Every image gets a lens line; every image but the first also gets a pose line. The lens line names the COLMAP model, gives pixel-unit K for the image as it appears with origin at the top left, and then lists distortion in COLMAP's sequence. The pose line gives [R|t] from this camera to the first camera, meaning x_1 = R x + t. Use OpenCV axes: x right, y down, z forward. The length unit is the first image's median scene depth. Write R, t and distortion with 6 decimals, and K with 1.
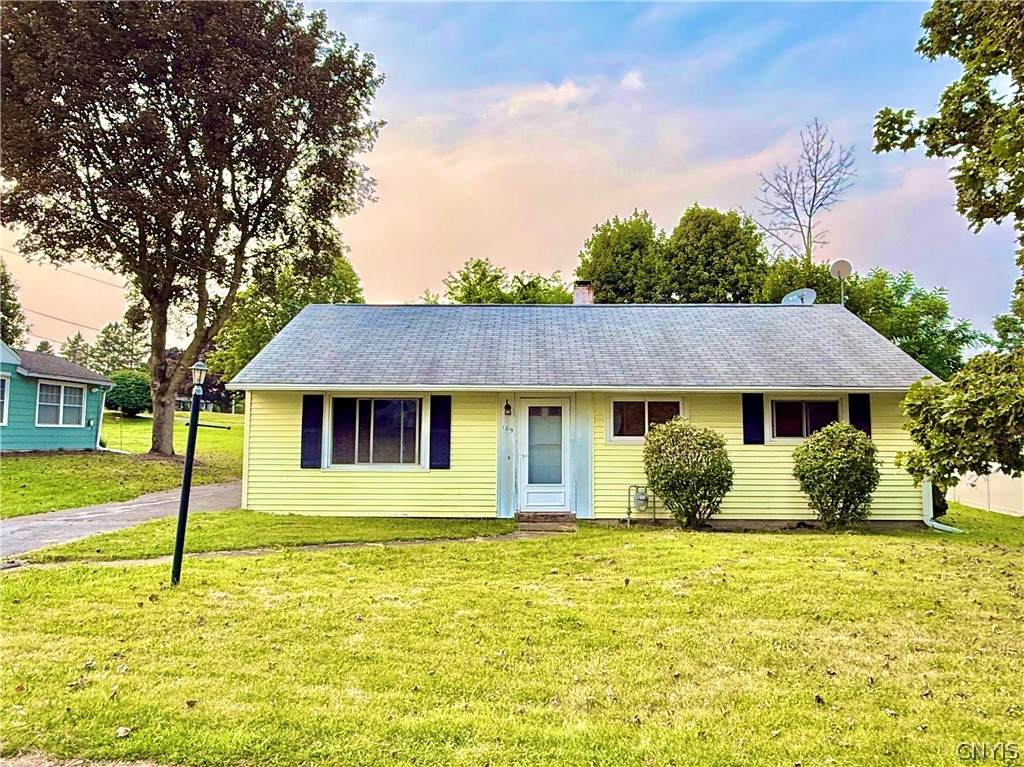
lens RADIAL K [[726.6, 0, 512.0], [0, 726.6, 383.5], [0, 0, 1]] dist [0.002114, 0.001510]
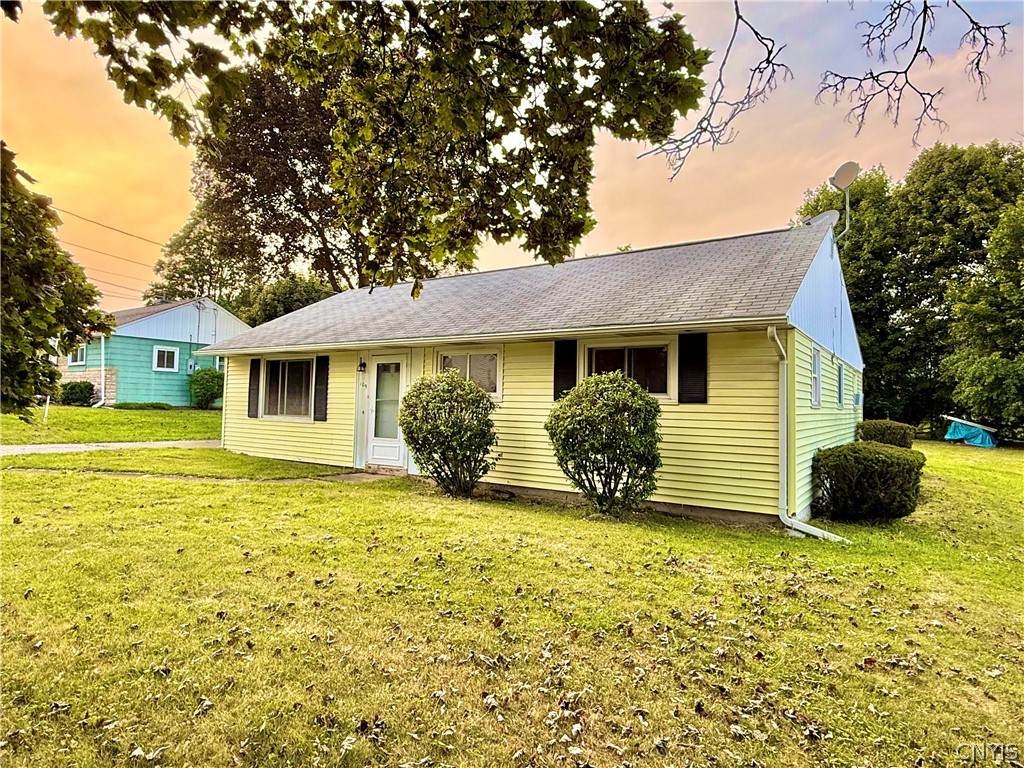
lens RADIAL K [[590.9, 0, 512.0], [0, 590.9, 384.0], [0, 0, 1]] dist [0.000966, 0.000177]
pose [[0.845054, -0.008328, -0.534616, 0.636390], [0.022401, 0.999552, 0.019838, 0.048342], [0.534212, -0.028740, 0.844862, 0.388229]]
